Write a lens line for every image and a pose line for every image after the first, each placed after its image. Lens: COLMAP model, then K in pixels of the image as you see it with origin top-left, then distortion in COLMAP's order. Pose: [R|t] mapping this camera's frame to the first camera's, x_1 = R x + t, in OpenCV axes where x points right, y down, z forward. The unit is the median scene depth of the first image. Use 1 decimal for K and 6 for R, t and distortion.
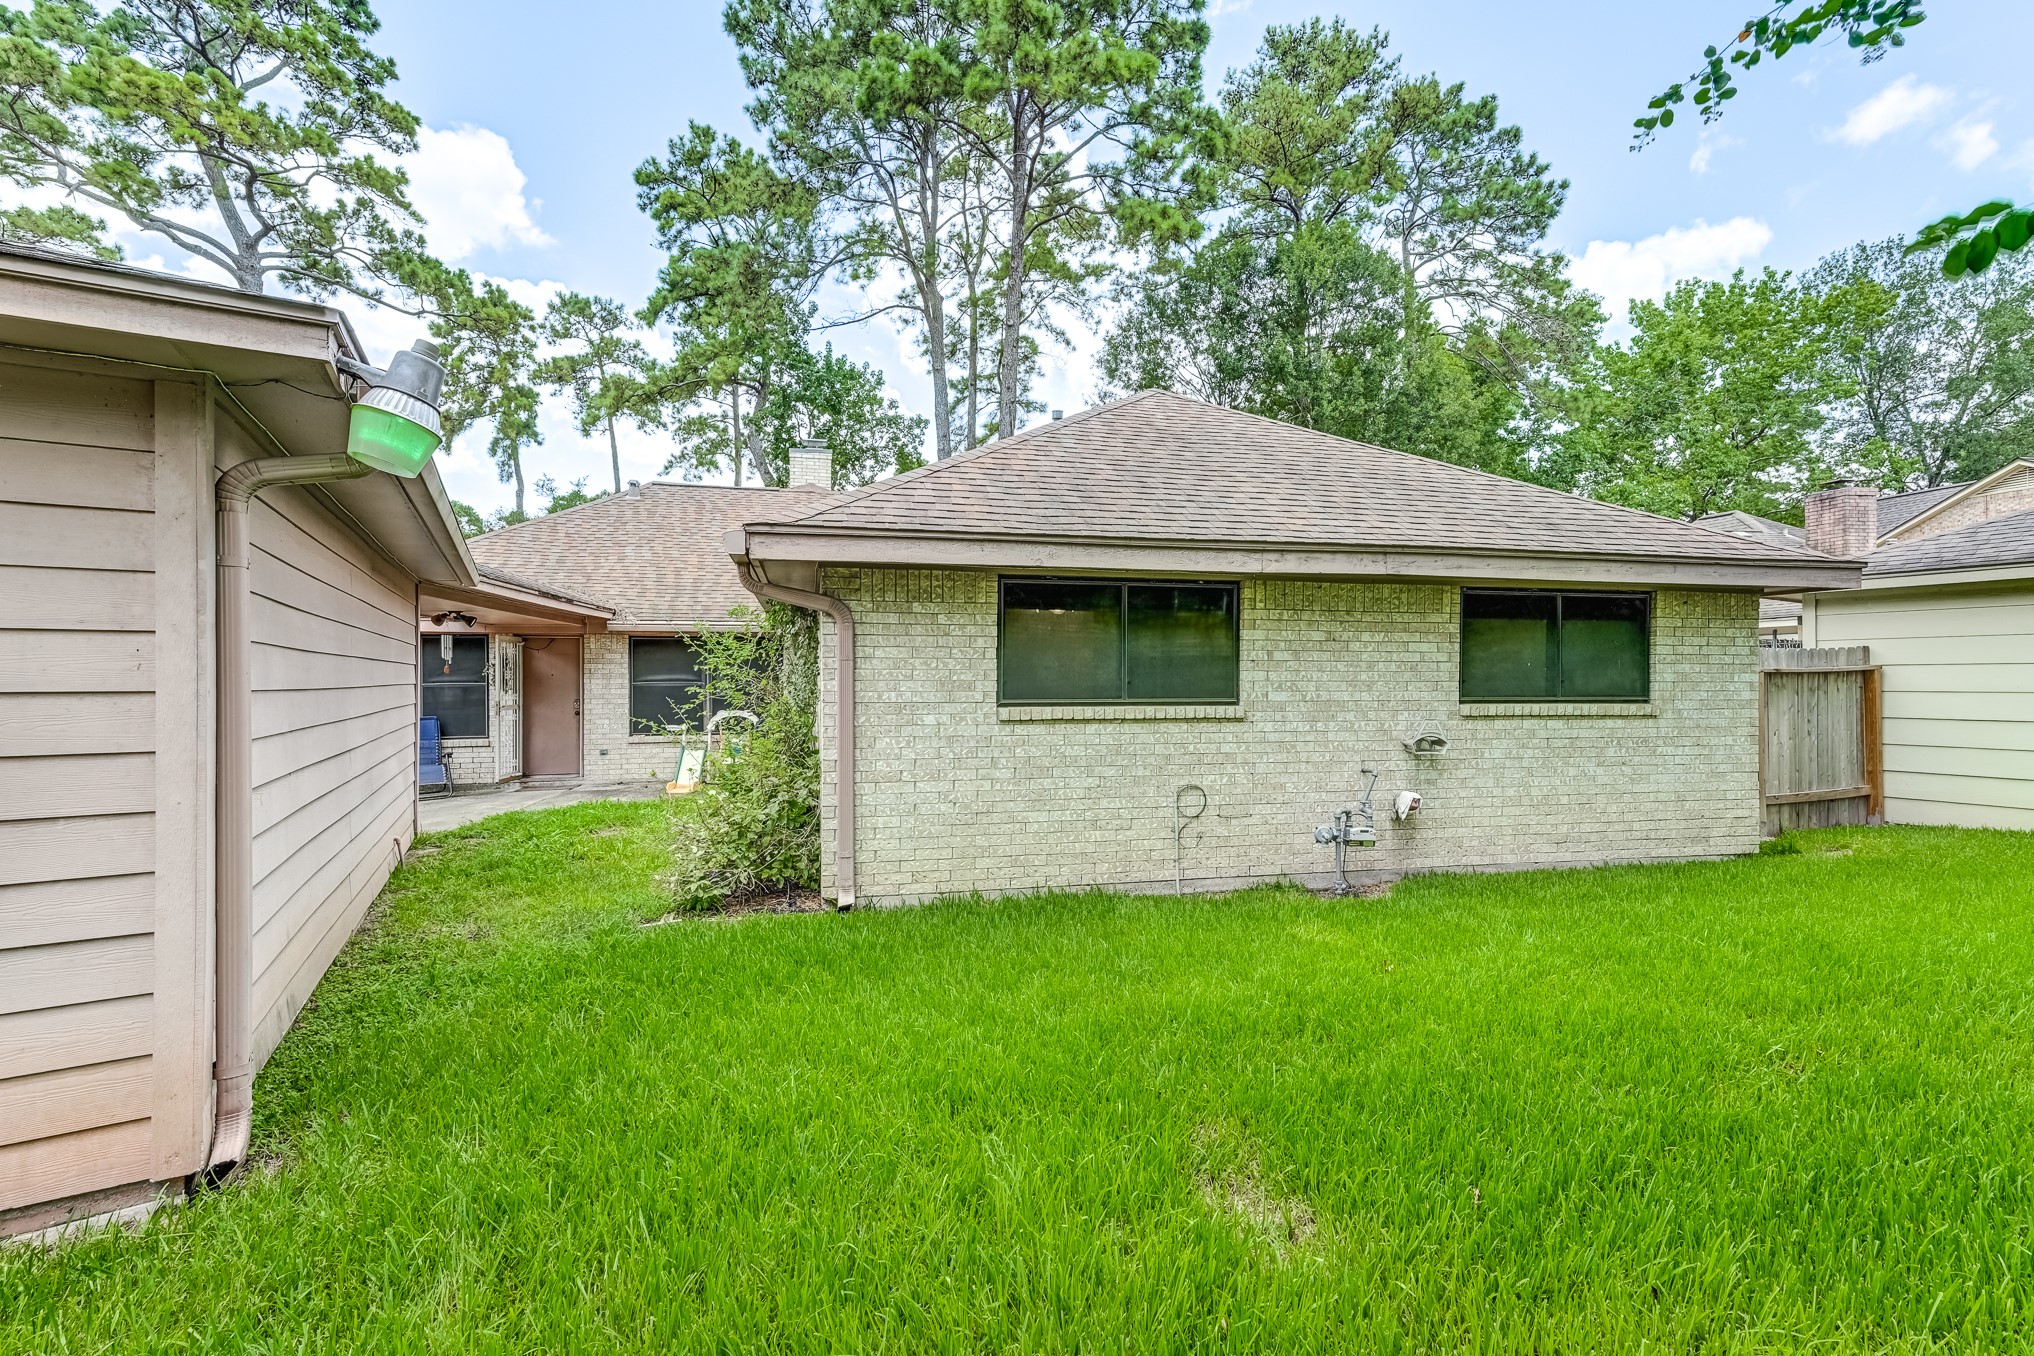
lens RADIAL K [[894.6, 0, 1018.1], [0, 894.6, 662.2], [0, 0, 1]] dist [0.010843, -0.000101]
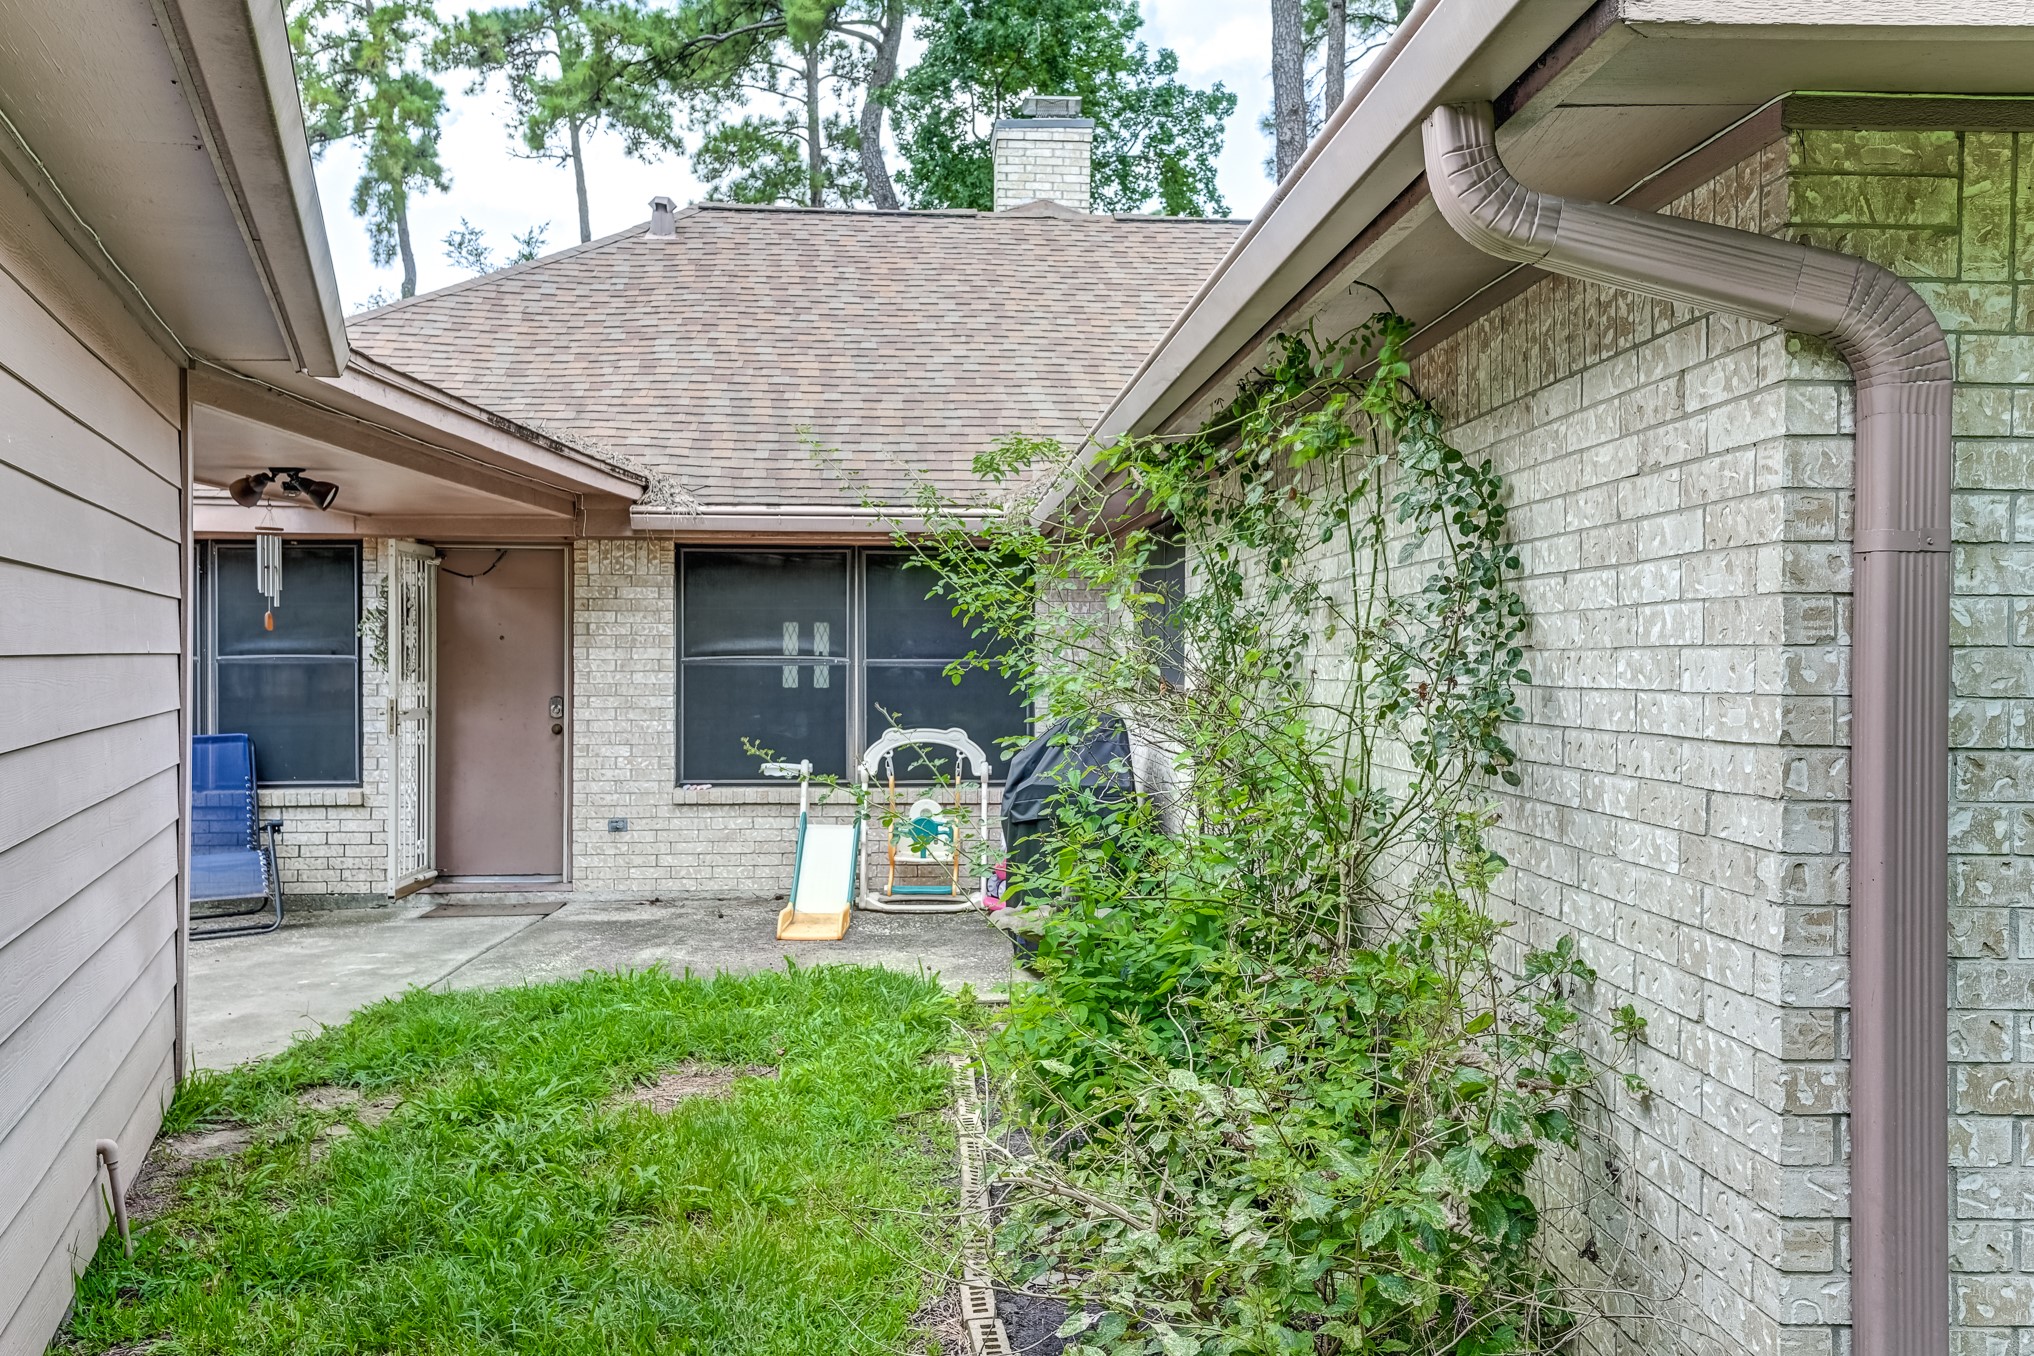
lens RADIAL K [[1757.4, 0, 1017.0], [0, 1757.4, 640.4], [0, 0, 1]] dist [0.029818, 0.006355]
pose [[0.985330, 0.006144, -0.170548, -0.106852], [-0.004637, 0.999947, 0.009235, 0.005173], [0.170595, -0.008308, 0.985306, 0.173839]]
